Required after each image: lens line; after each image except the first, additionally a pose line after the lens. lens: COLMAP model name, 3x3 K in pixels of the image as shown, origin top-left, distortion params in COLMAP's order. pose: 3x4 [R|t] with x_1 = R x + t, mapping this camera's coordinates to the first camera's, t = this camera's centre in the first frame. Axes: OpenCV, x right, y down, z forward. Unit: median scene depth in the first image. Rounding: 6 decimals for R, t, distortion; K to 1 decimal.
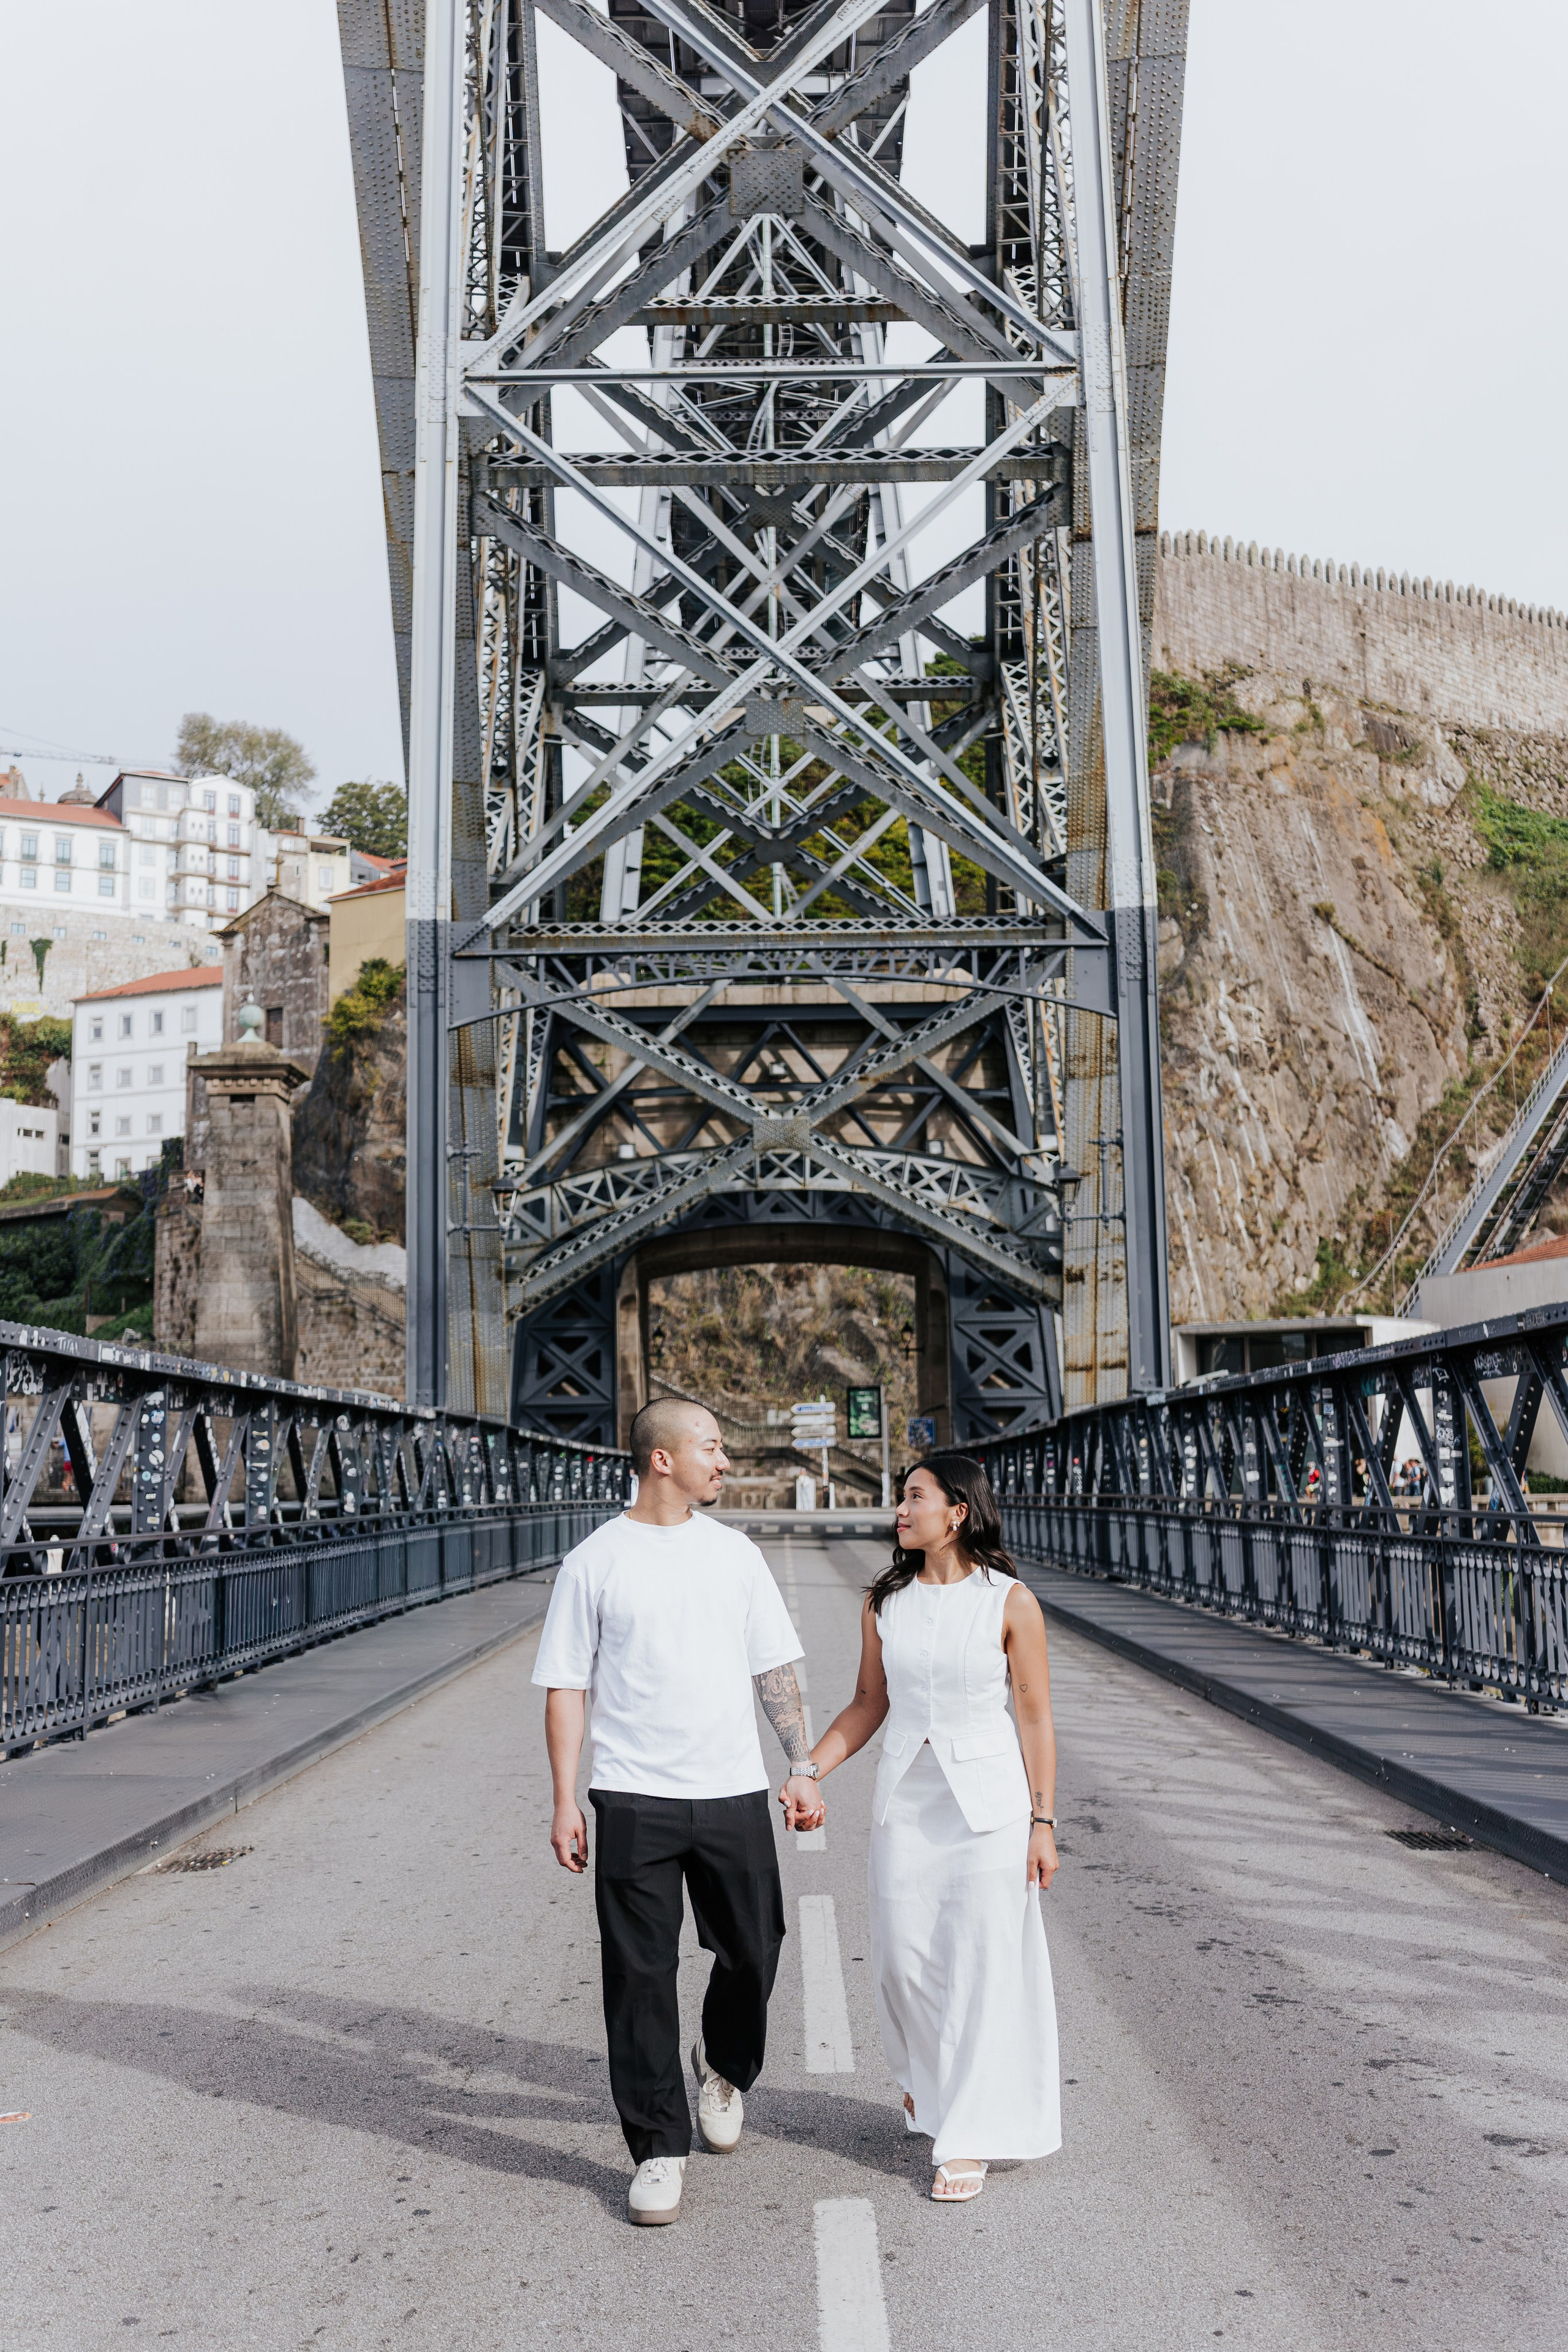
lens RADIAL K [[1508.7, 0, 734.8], [0, 1508.7, 1245.2], [0, 0, 1]] dist [-0.003201, 0.002095]
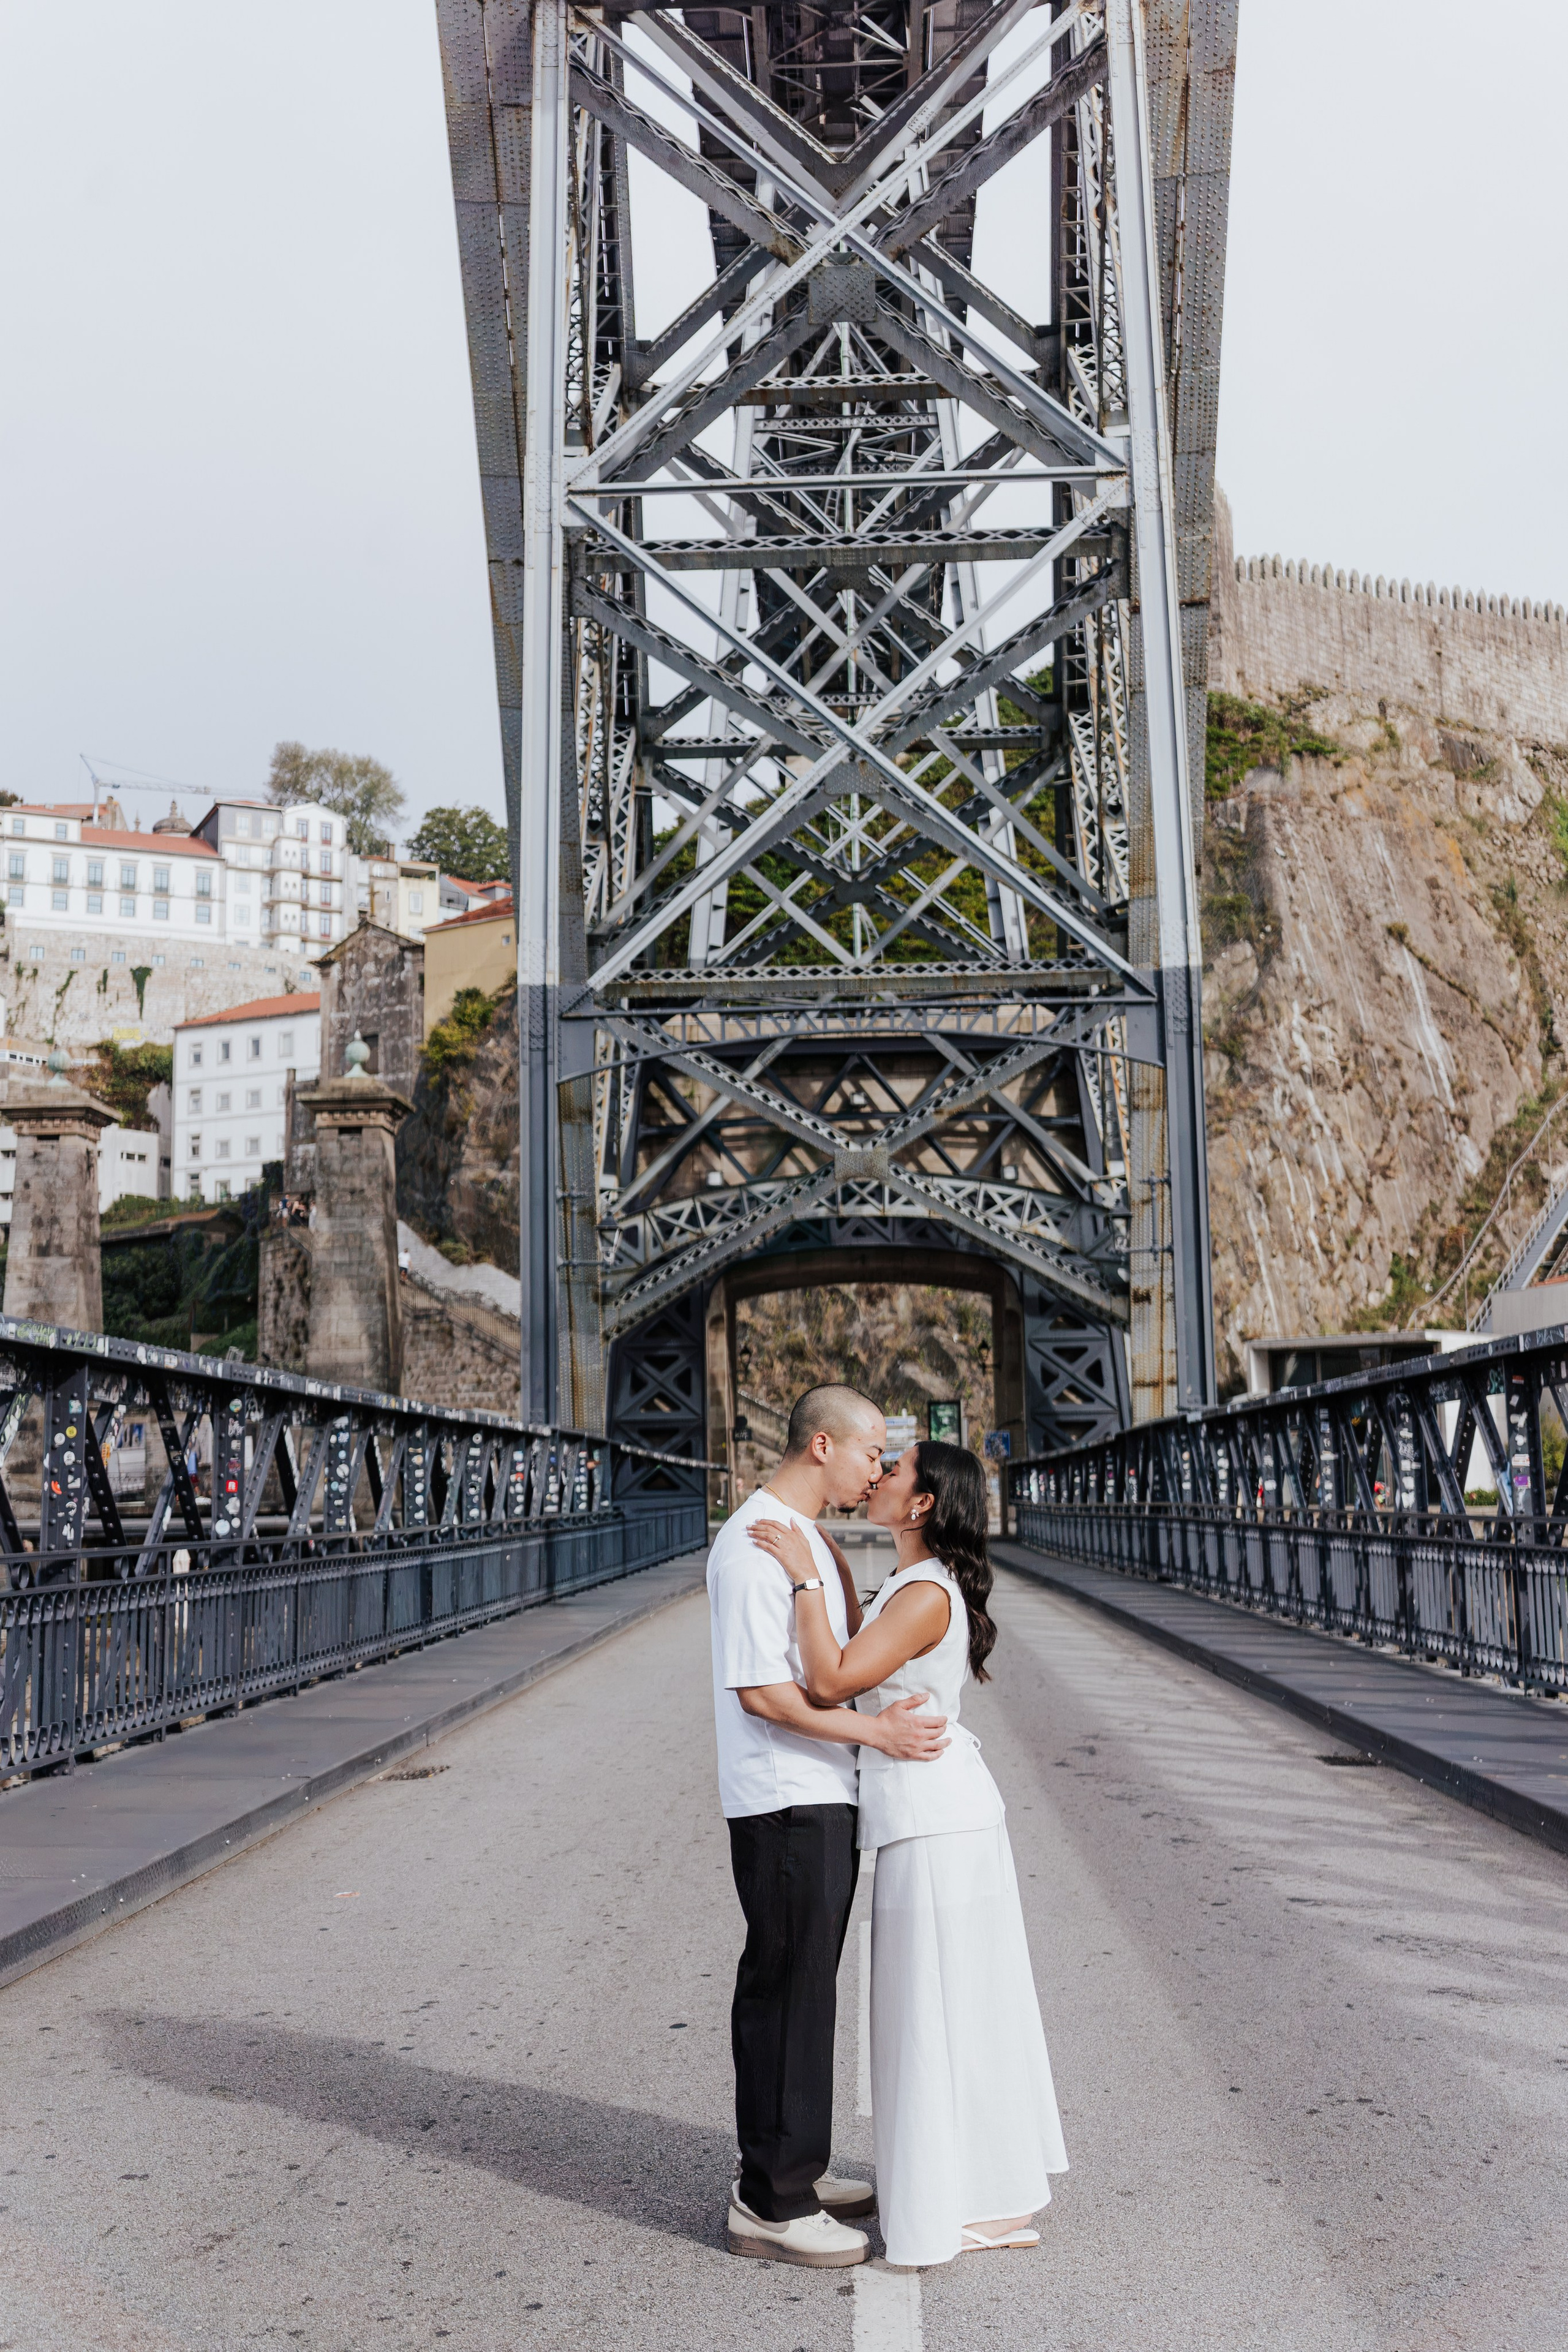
lens RADIAL K [[2273.7, 0, 778.0], [0, 2273.7, 1163.8], [0, 0, 1]] dist [0.002152, 0.006315]
pose [[0.999703, -0.005100, -0.023830, 0.010209], [0.005239, 0.999970, 0.005768, -0.082630], [0.023800, -0.005891, 0.999699, -0.589446]]
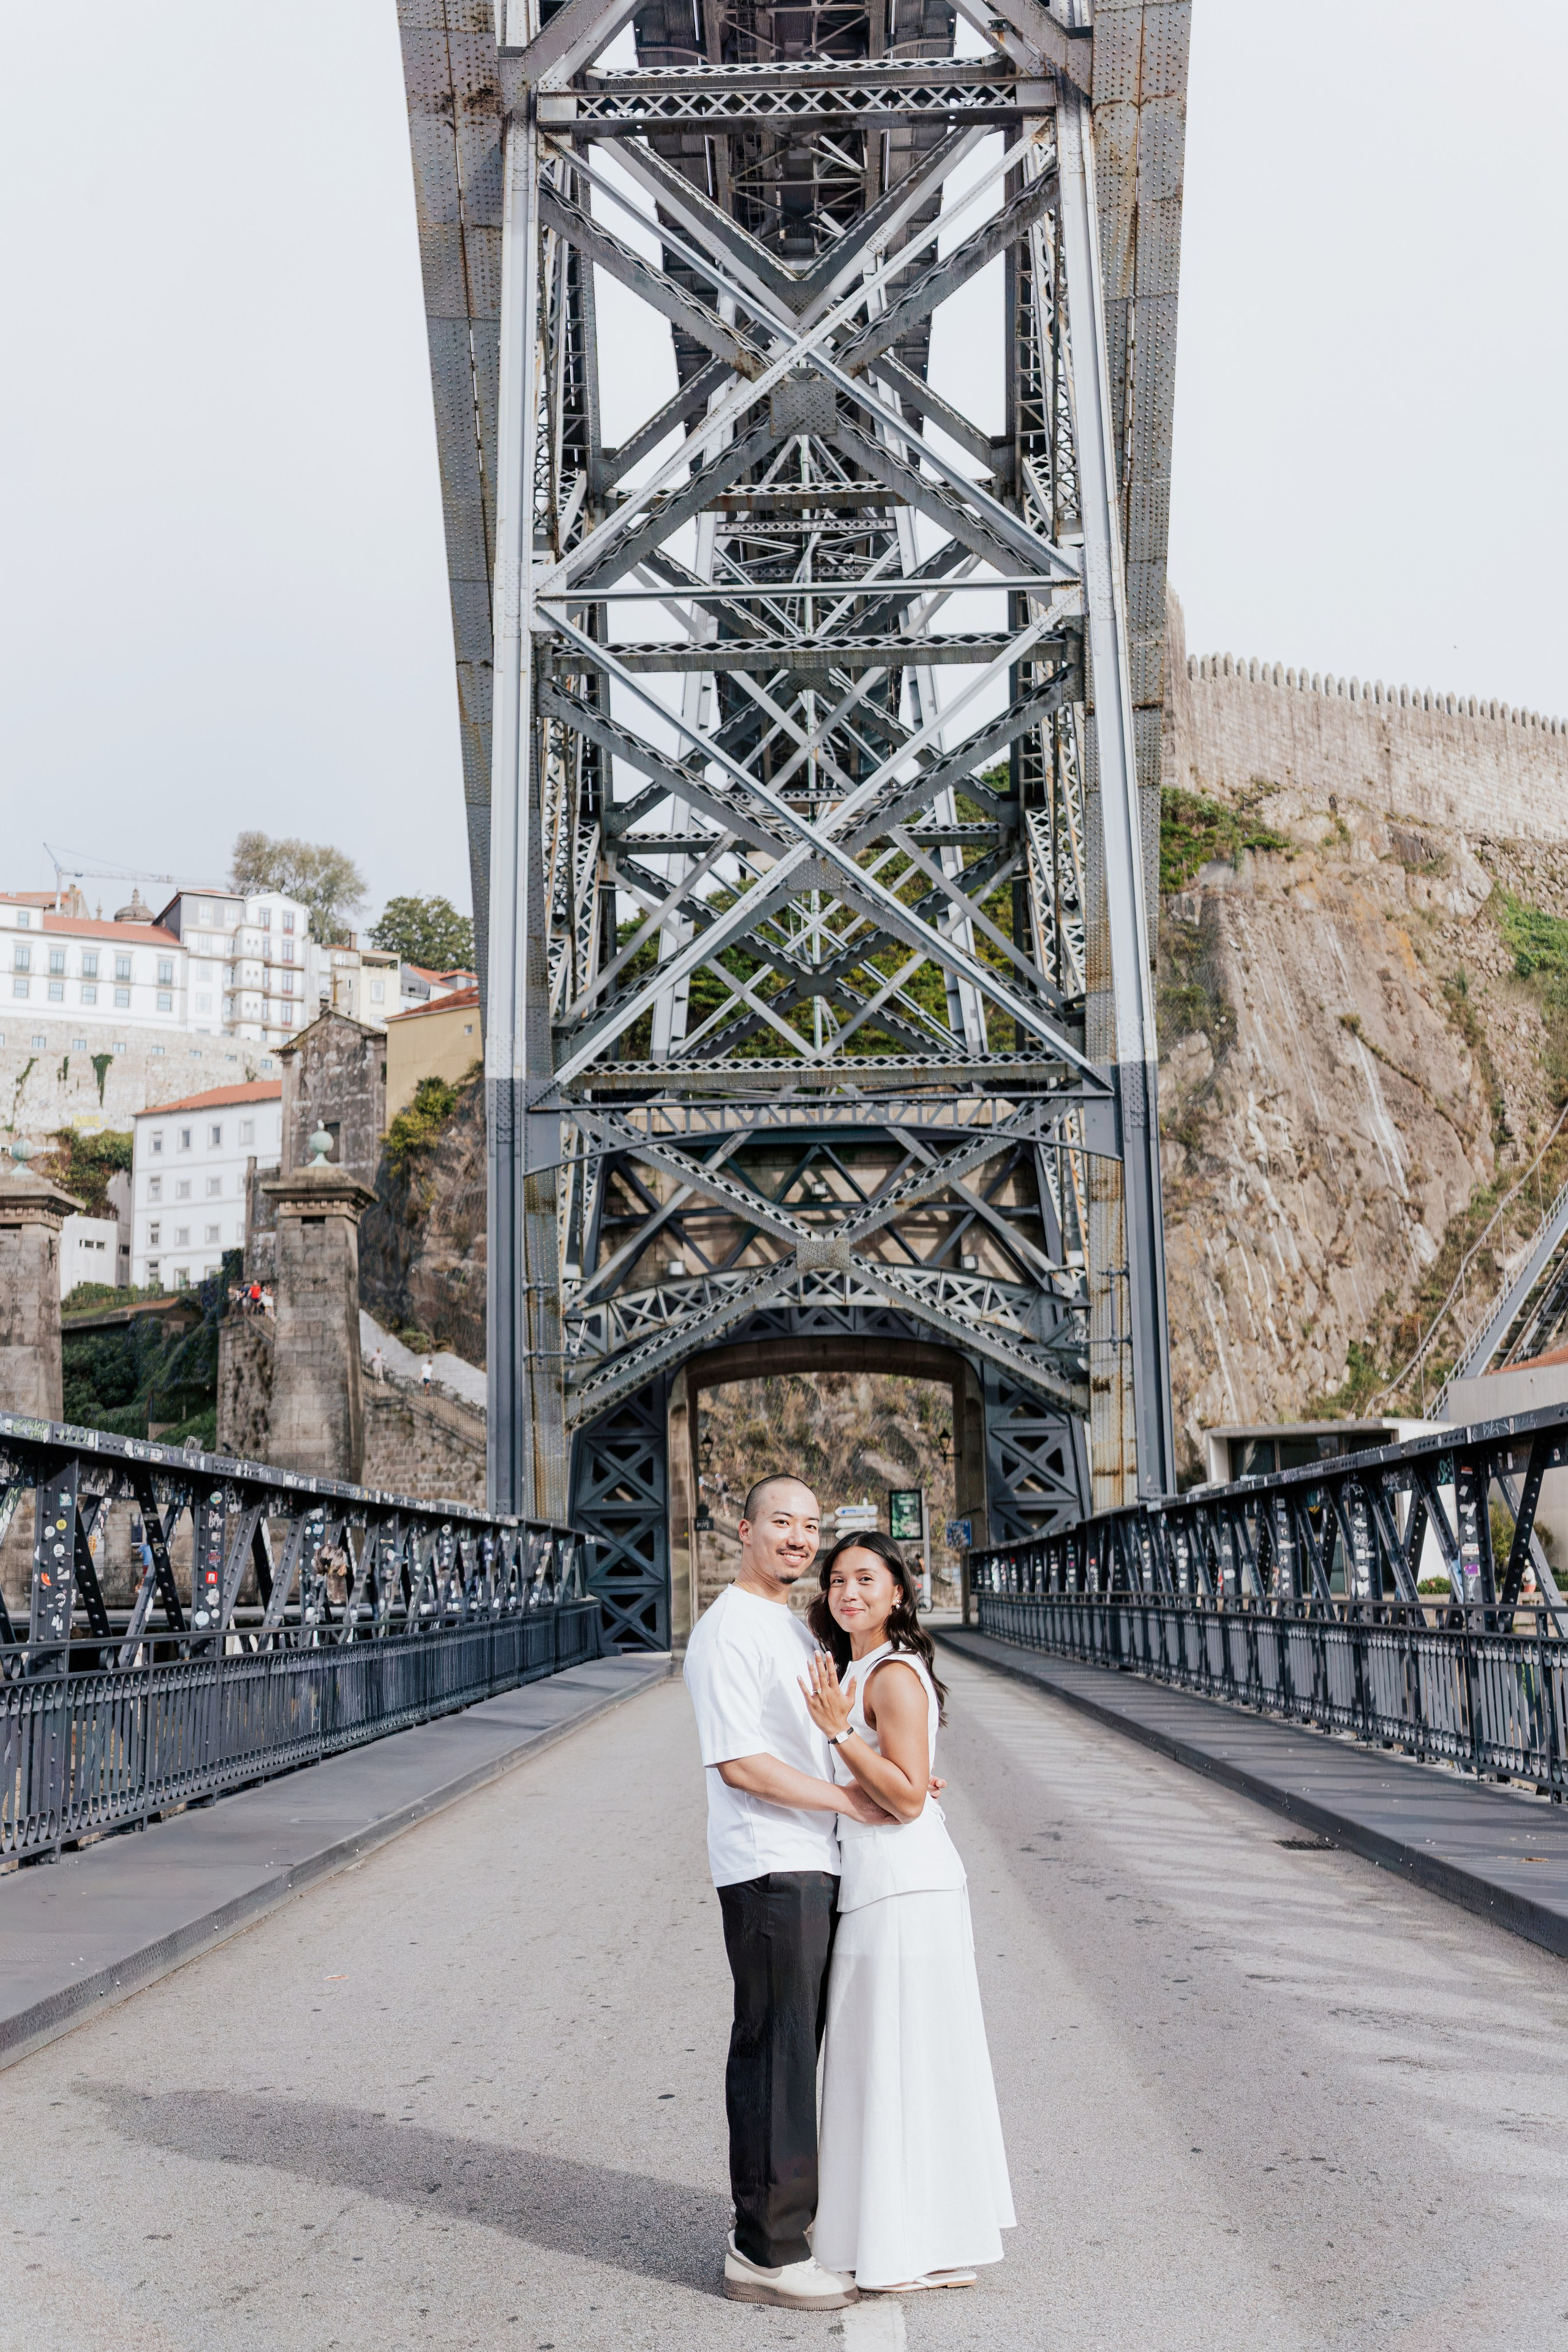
lens RADIAL K [[2434.0, 0, 748.5], [0, 2434.0, 1110.7], [0, 0, 1]] dist [0.000685, -0.003846]
pose [[0.999959, -0.005629, -0.007098, -0.008874], [0.005325, 0.999098, -0.042134, -0.101722], [0.007328, 0.042094, 0.999087, -0.716486]]
